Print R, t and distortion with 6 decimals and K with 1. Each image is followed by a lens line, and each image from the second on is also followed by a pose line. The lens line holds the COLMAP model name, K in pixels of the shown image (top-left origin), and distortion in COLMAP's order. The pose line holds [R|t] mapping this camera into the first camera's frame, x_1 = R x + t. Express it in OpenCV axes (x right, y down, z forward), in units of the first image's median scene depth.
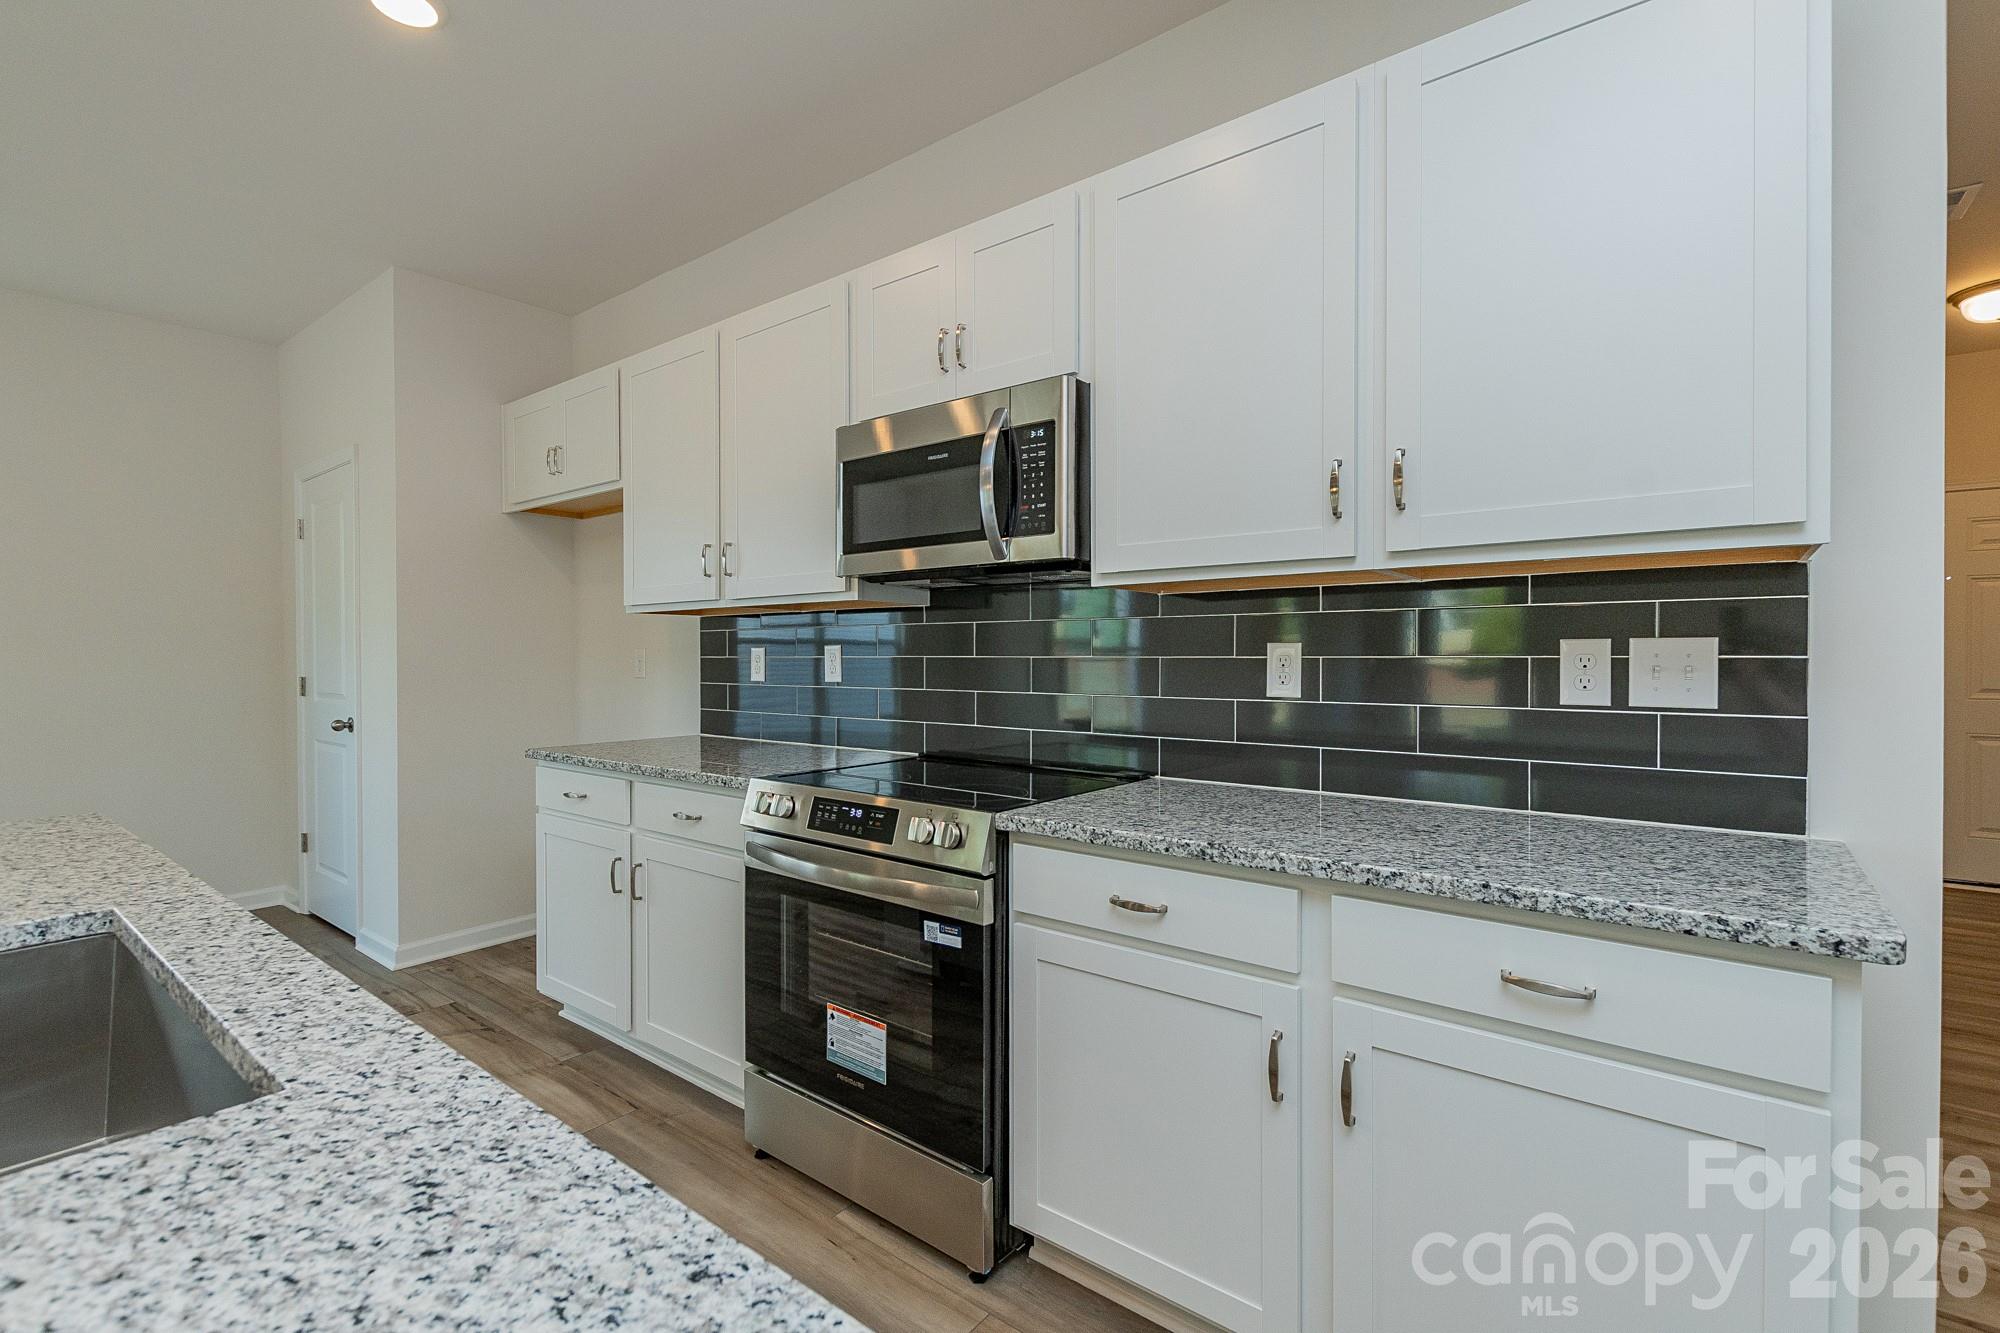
lens RADIAL K [[912.4, 0, 1013.0], [0, 912.4, 663.4], [0, 0, 1]] dist [0.008084, 0.000083]
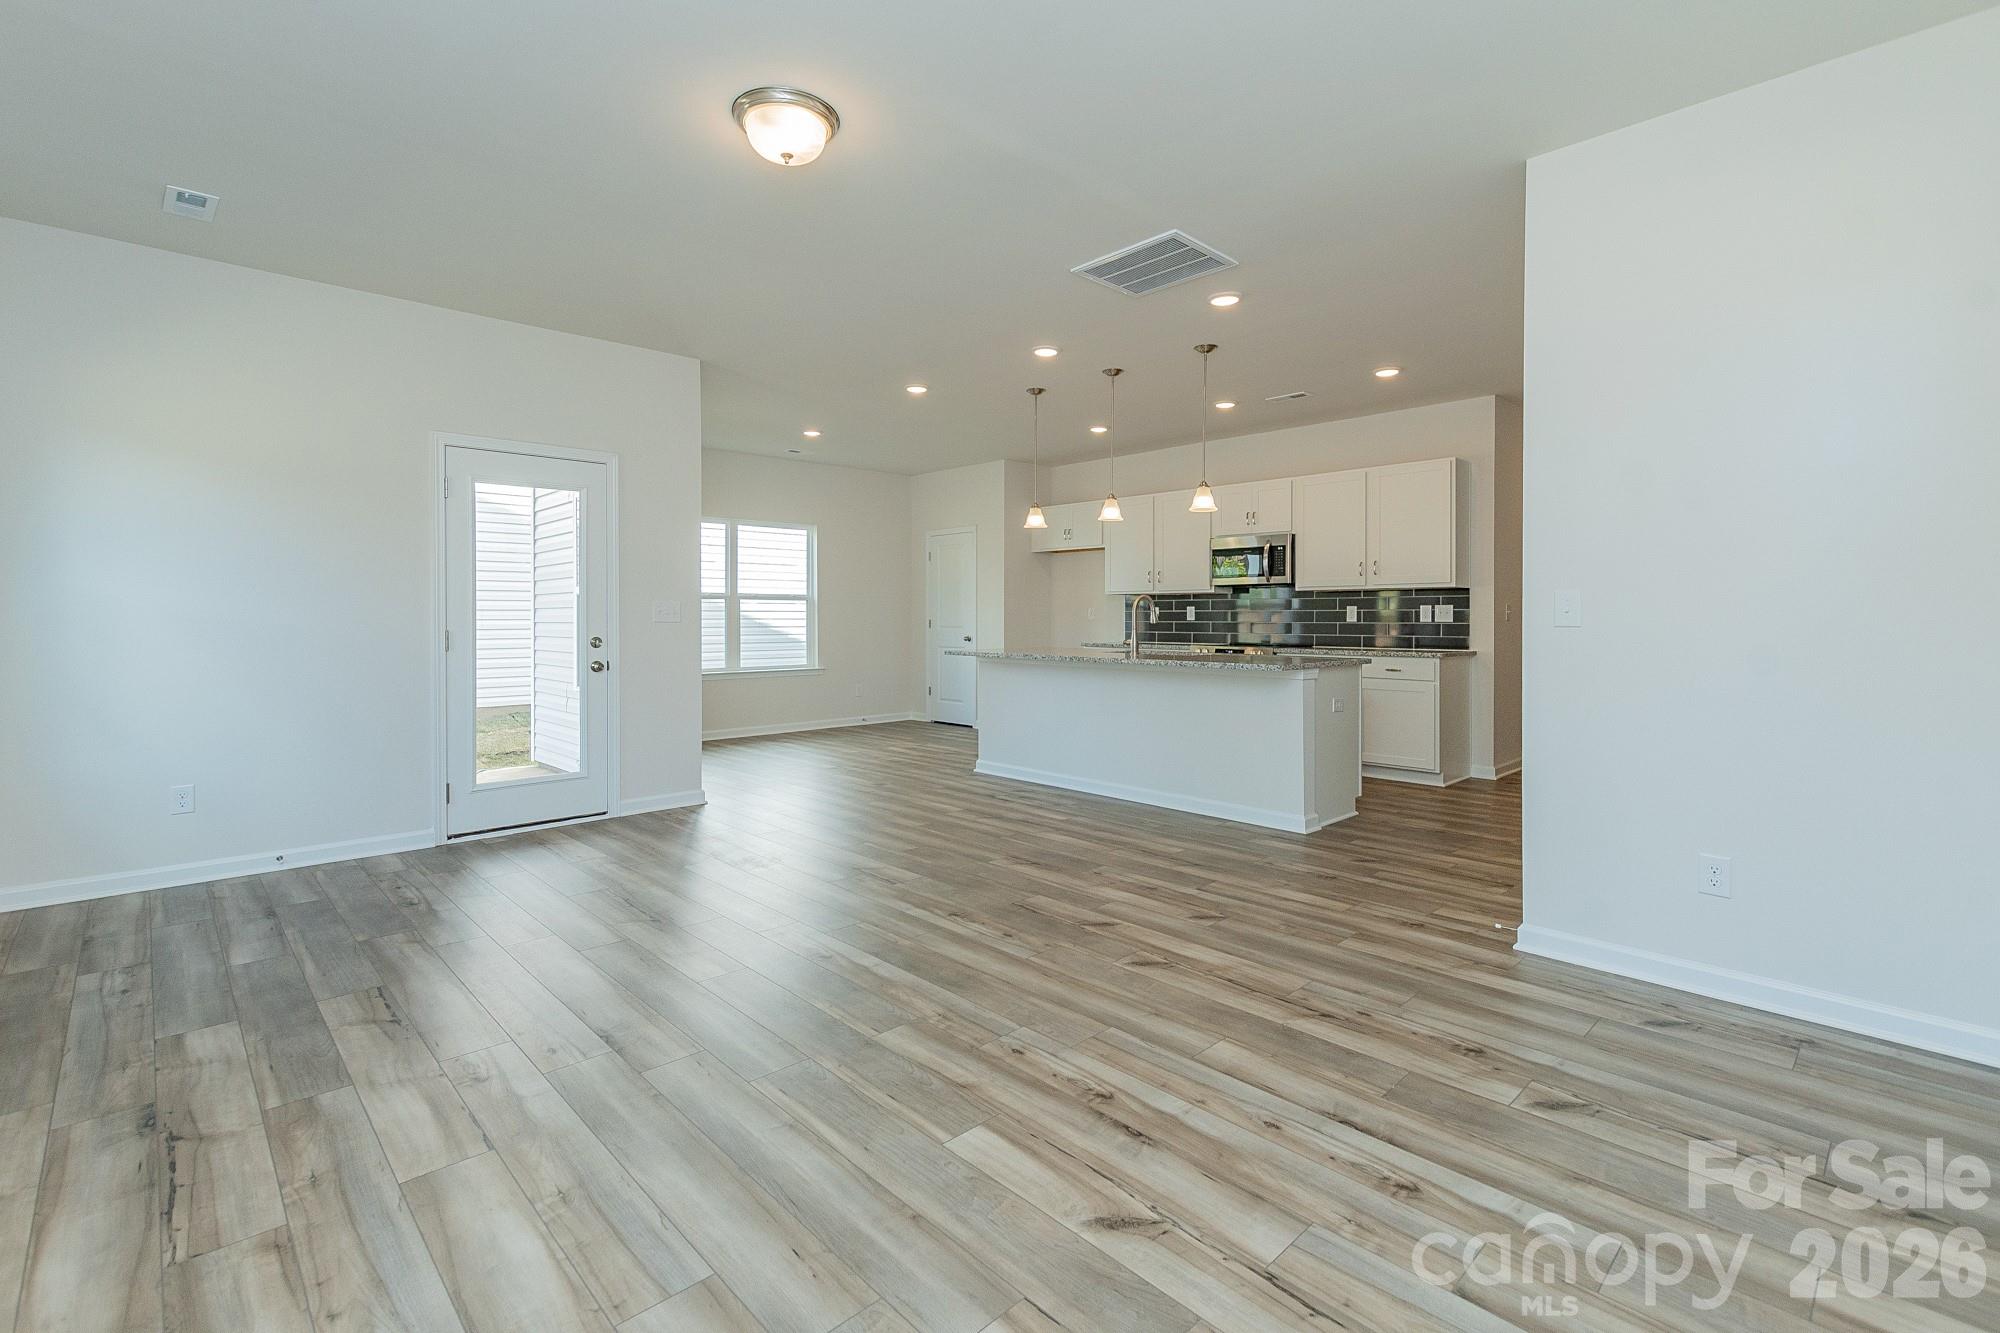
lens RADIAL K [[936.7, 0, 987.9], [0, 936.7, 617.0], [0, 0, 1]] dist [-0.001426, 0.000524]
pose [[0.988787, 0.004026, -0.149277, -0.551372], [-0.005711, 0.999925, -0.010861, 0.065299], [0.149222, 0.011592, 0.988736, -2.777149]]
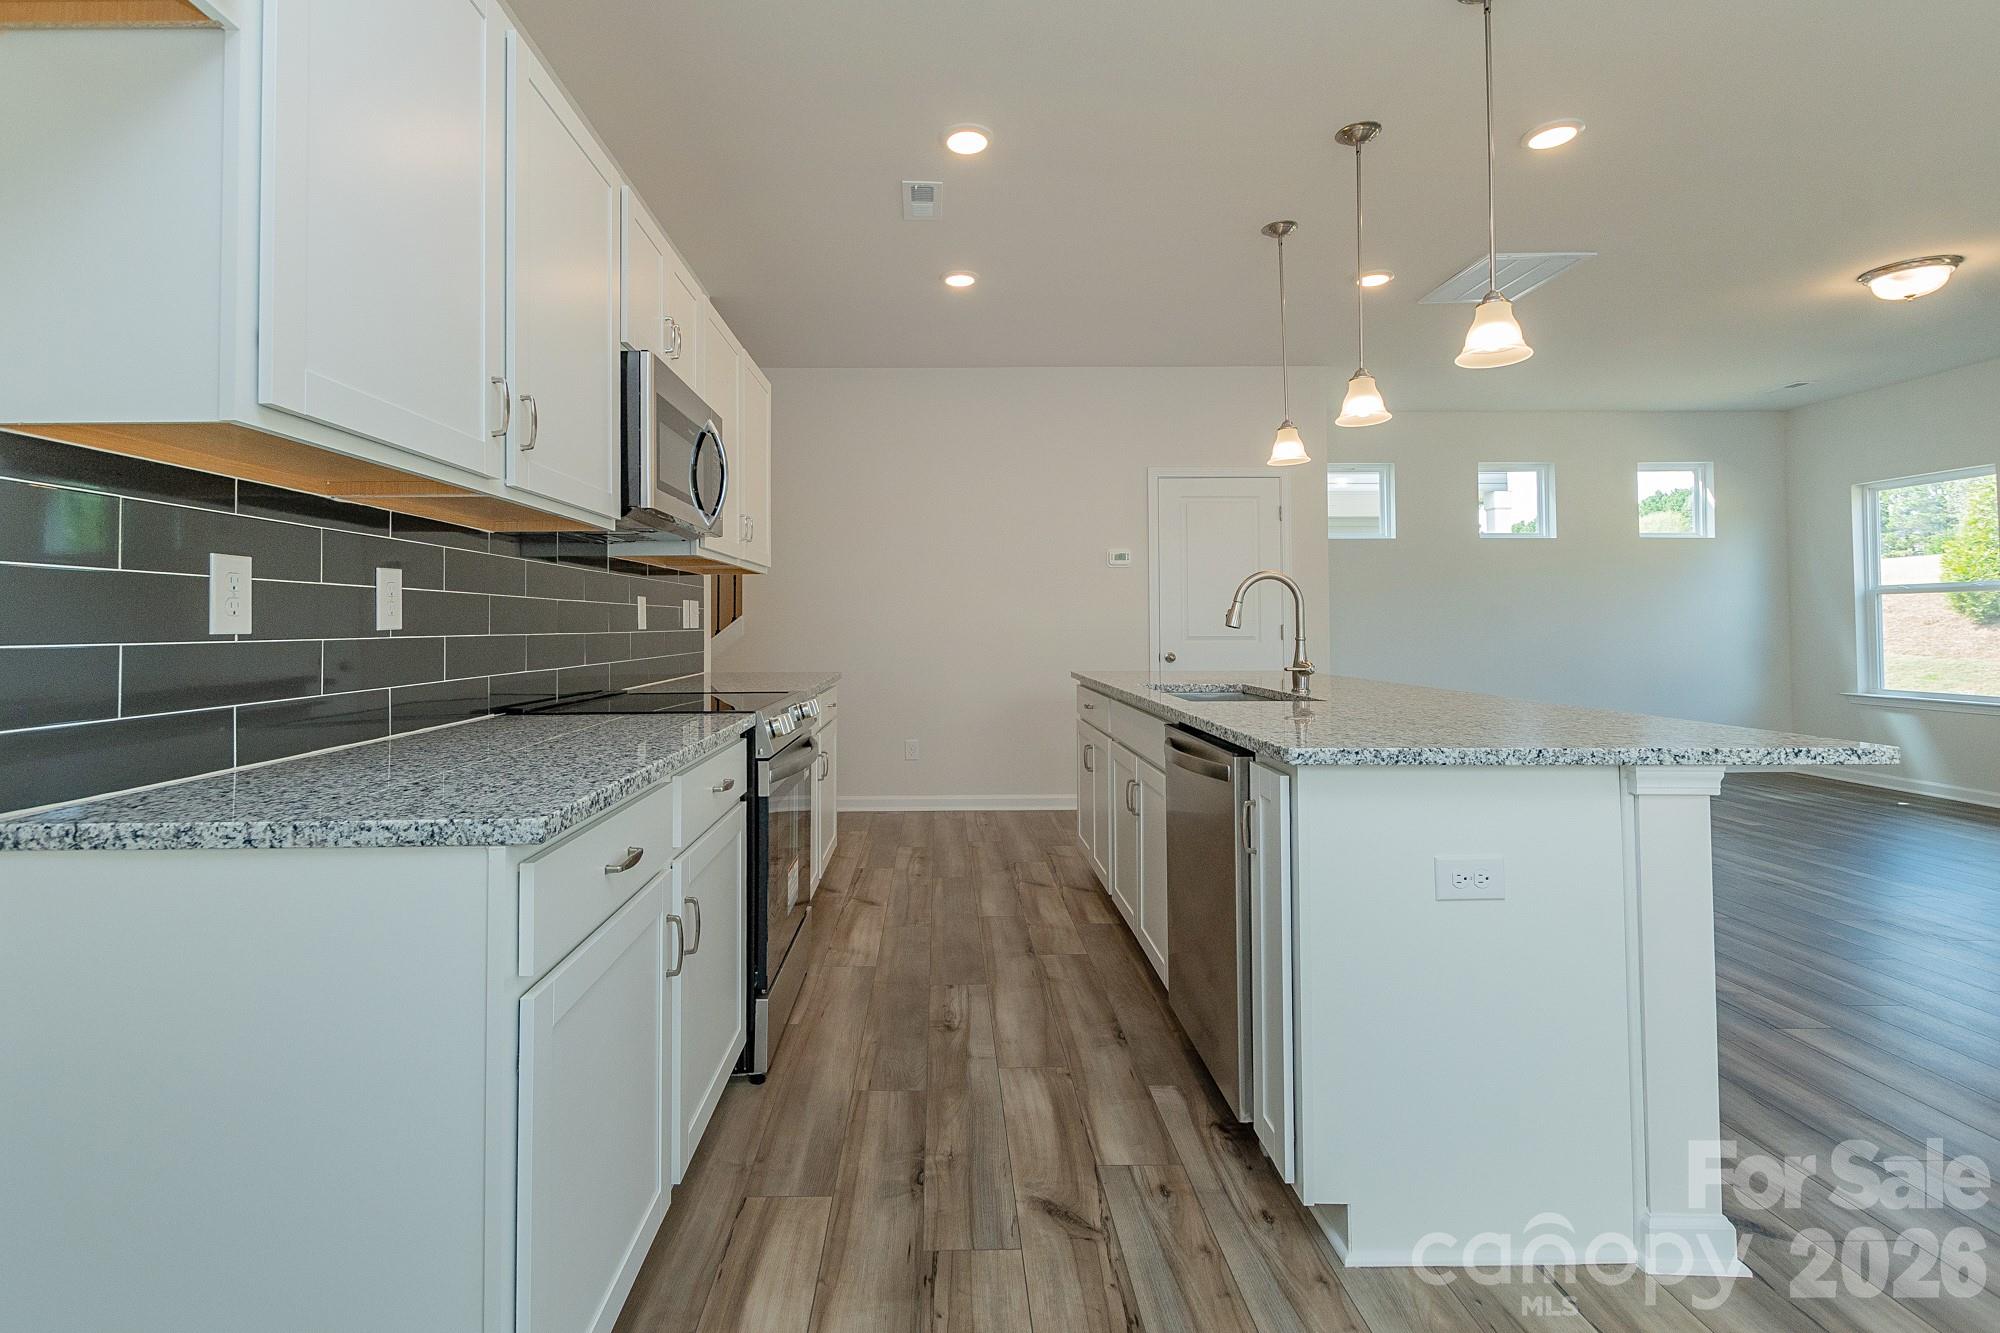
lens RADIAL K [[902.3, 0, 941.8], [0, 902.3, 595.5], [0, 0, 1]] dist [0.032458, -0.013761]
pose [[-0.622636, 0.030491, 0.781917, -1.300858], [0.017029, 0.999532, -0.025417, 0.027502], [-0.782326, -0.002510, -0.622864, 1.581991]]
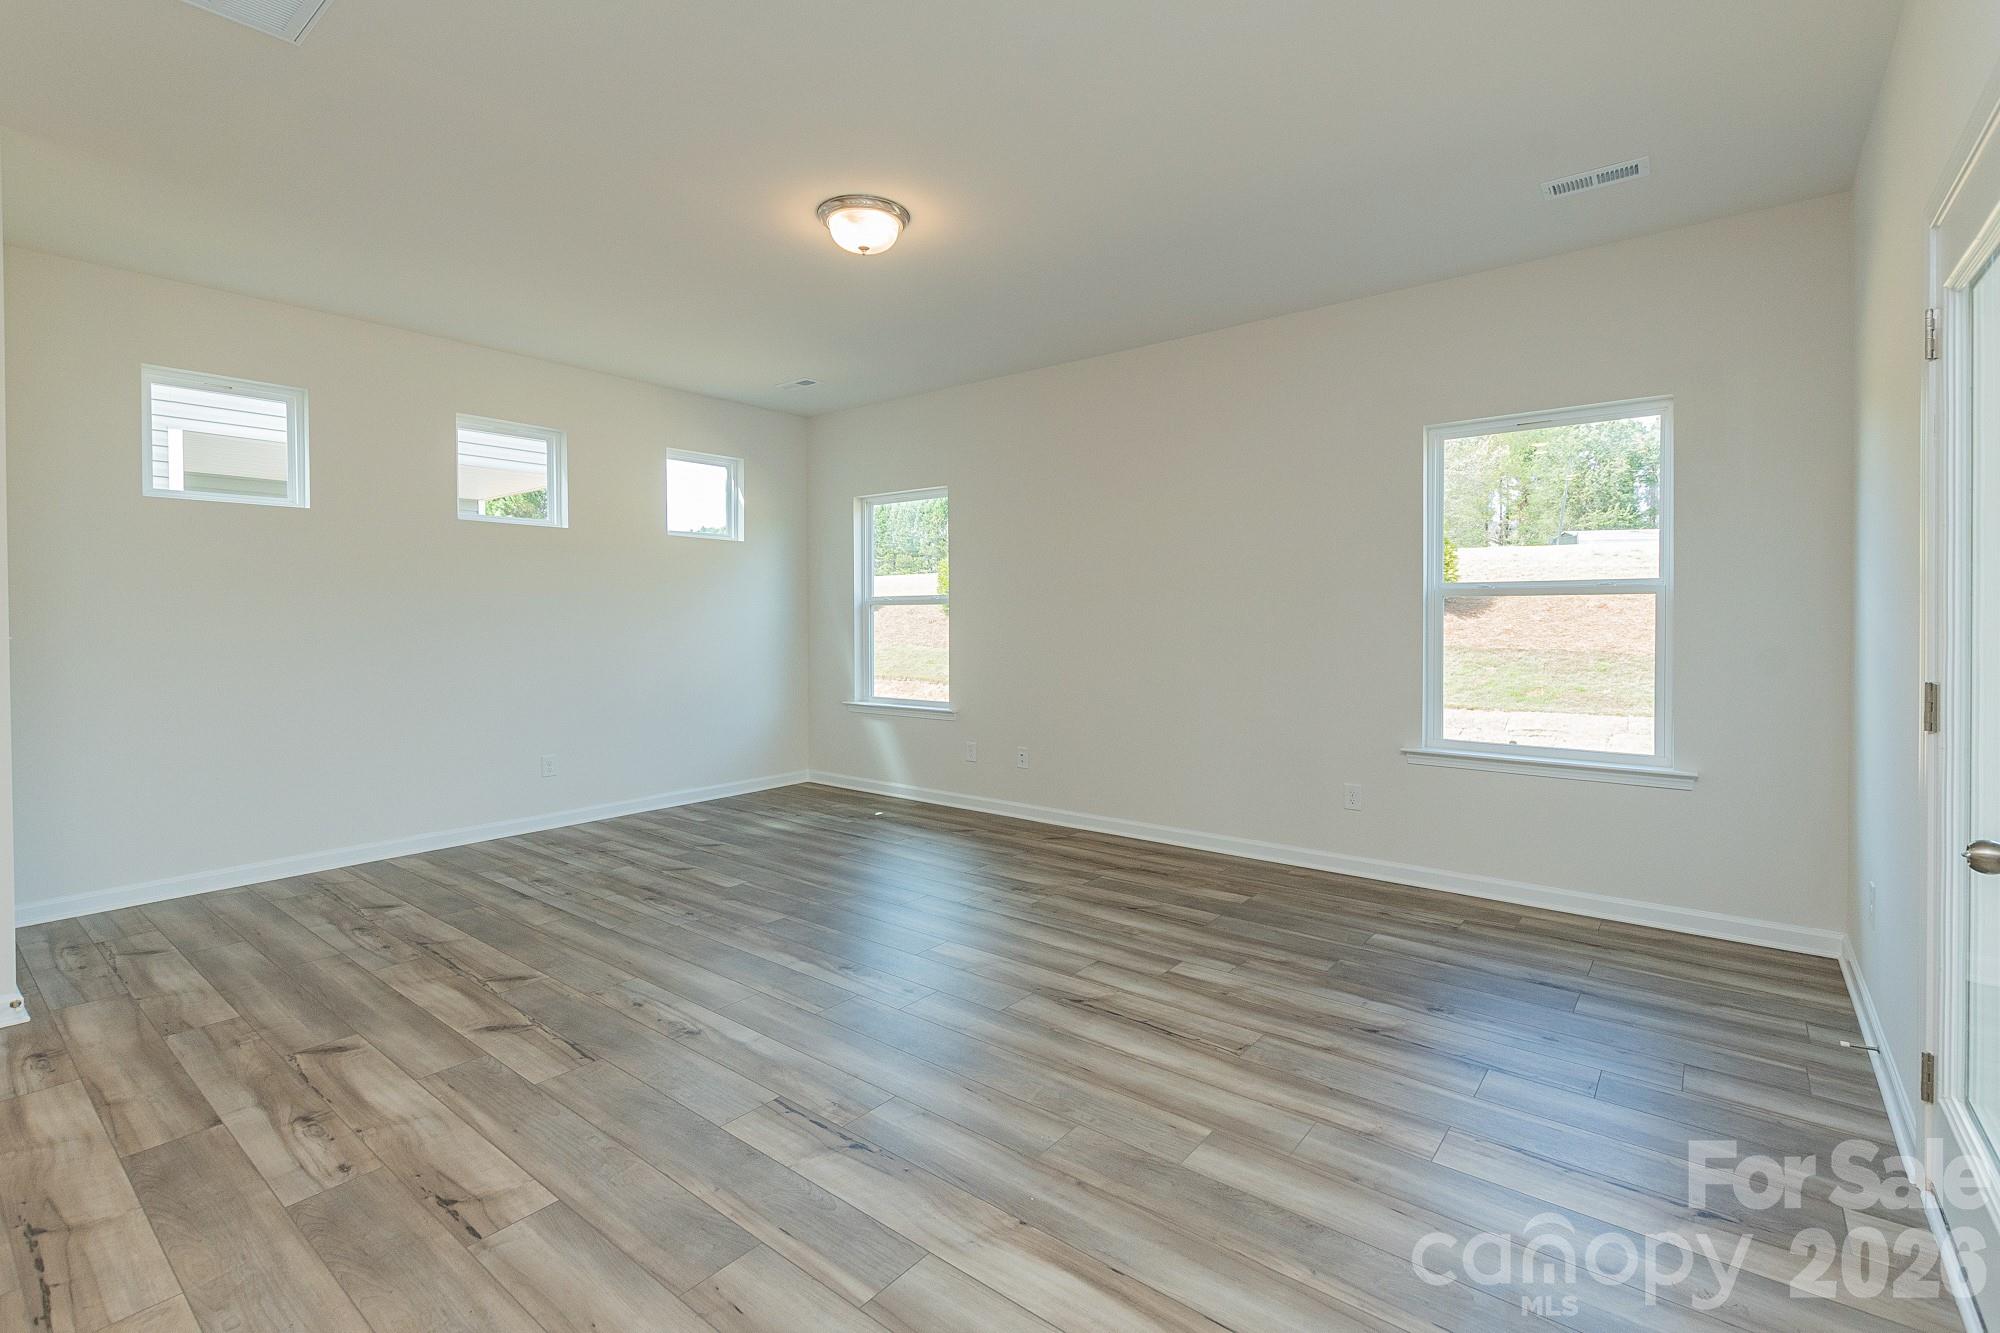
lens RADIAL K [[903.0, 0, 993.5], [0, 903.0, 631.1], [0, 0, 1]] dist [0.002929, -0.000683]
pose [[-0.999987, 0.003117, 0.004082, -1.310623], [0.003203, 0.999770, 0.021192, 0.022695], [-0.004015, 0.021205, -0.999767, 0.249473]]
